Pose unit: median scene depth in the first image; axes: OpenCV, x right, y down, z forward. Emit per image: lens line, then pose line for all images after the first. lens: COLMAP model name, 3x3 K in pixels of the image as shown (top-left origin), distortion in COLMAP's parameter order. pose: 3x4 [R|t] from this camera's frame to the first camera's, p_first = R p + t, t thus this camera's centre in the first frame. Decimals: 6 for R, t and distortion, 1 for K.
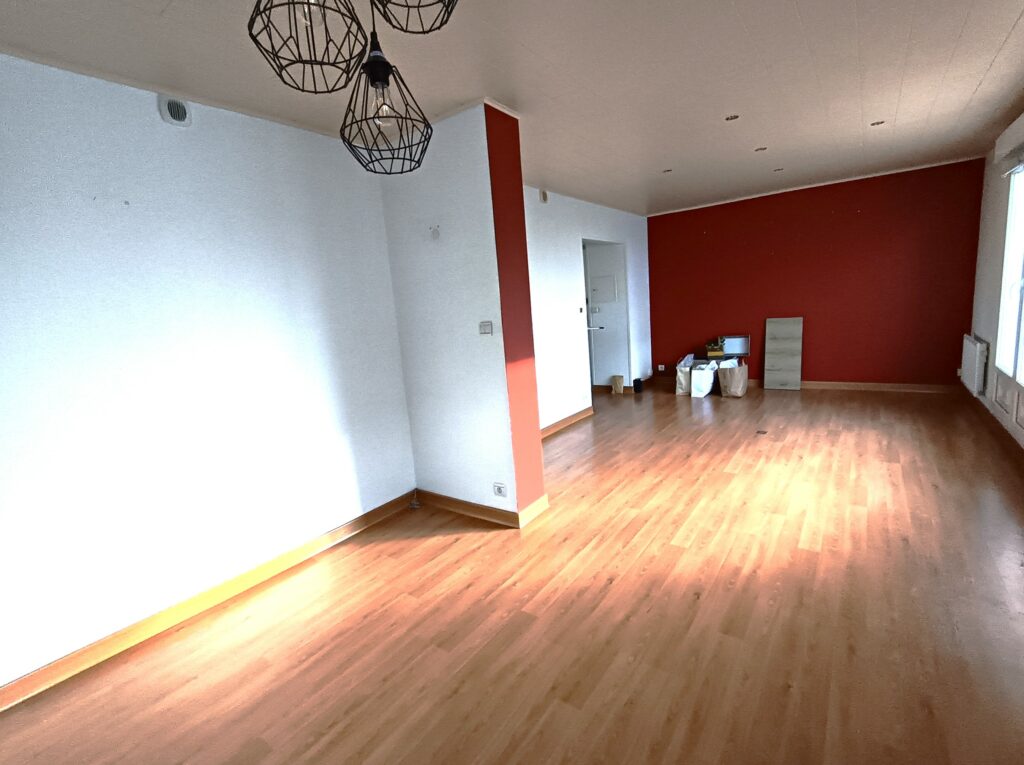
lens RADIAL K [[480.2, 0, 511.5], [0, 480.2, 383.6], [0, 0, 1]] dist [0.010399, -0.004578]
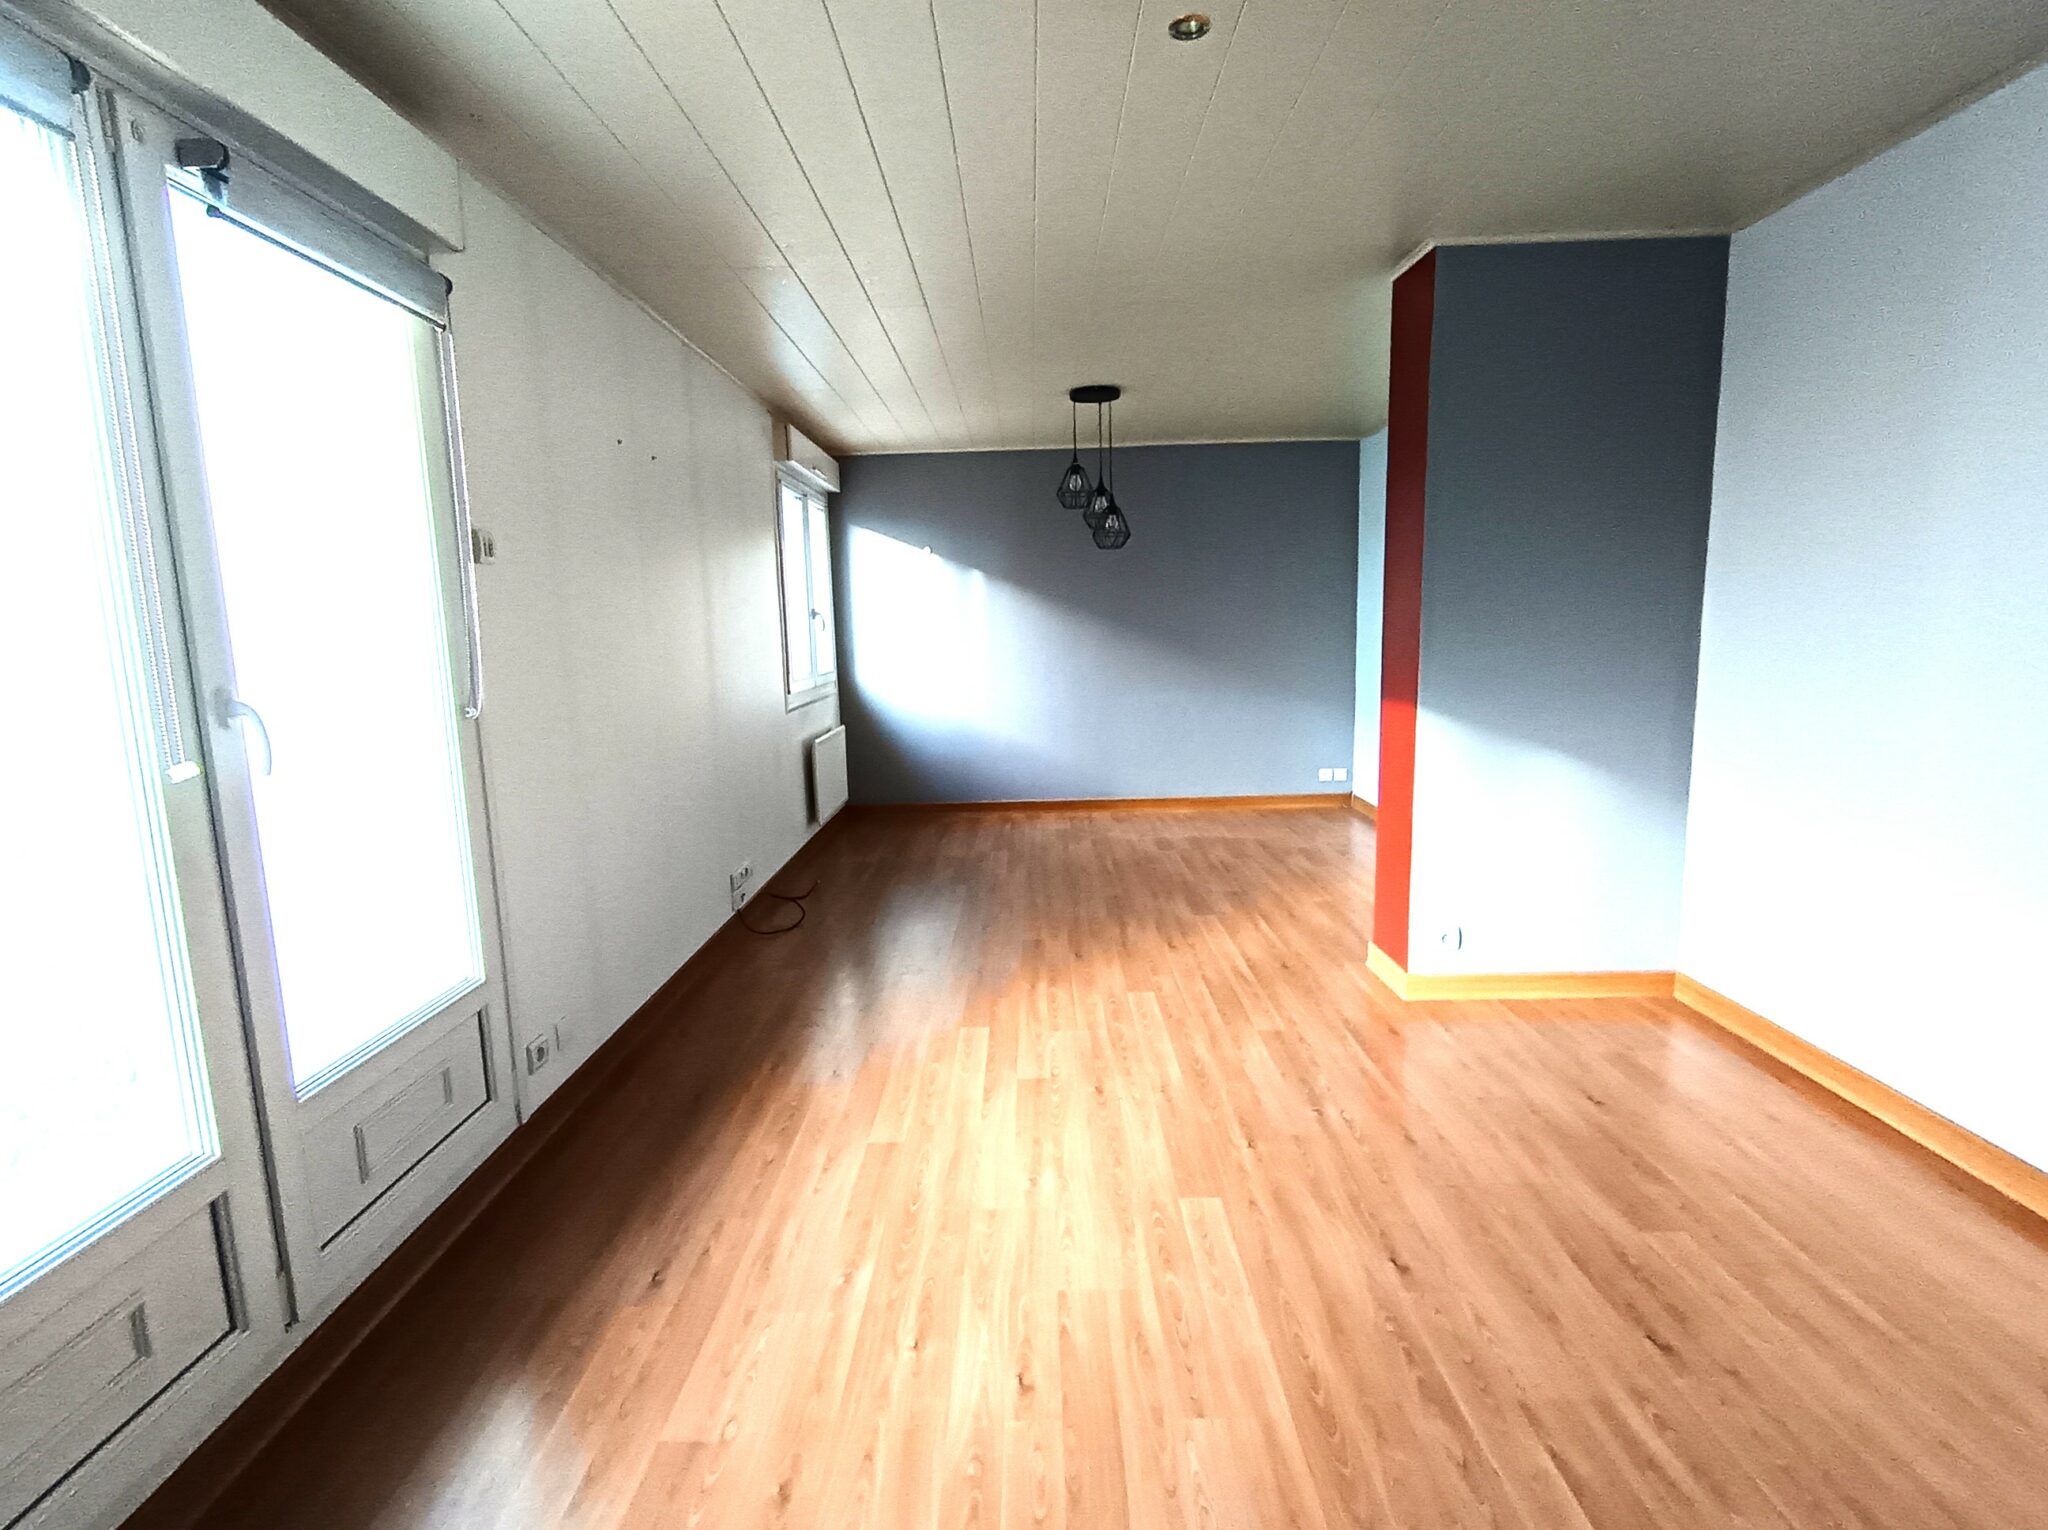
lens RADIAL K [[960.5, 0, 1022.3], [0, 960.5, 763.0], [0, 0, 1]] dist [0.010399, -0.004578]
pose [[-0.811013, 0.184707, -0.555104, 1.044236], [-0.007089, 0.945679, 0.325025, -0.352929], [0.584985, 0.267535, -0.765649, 1.657646]]
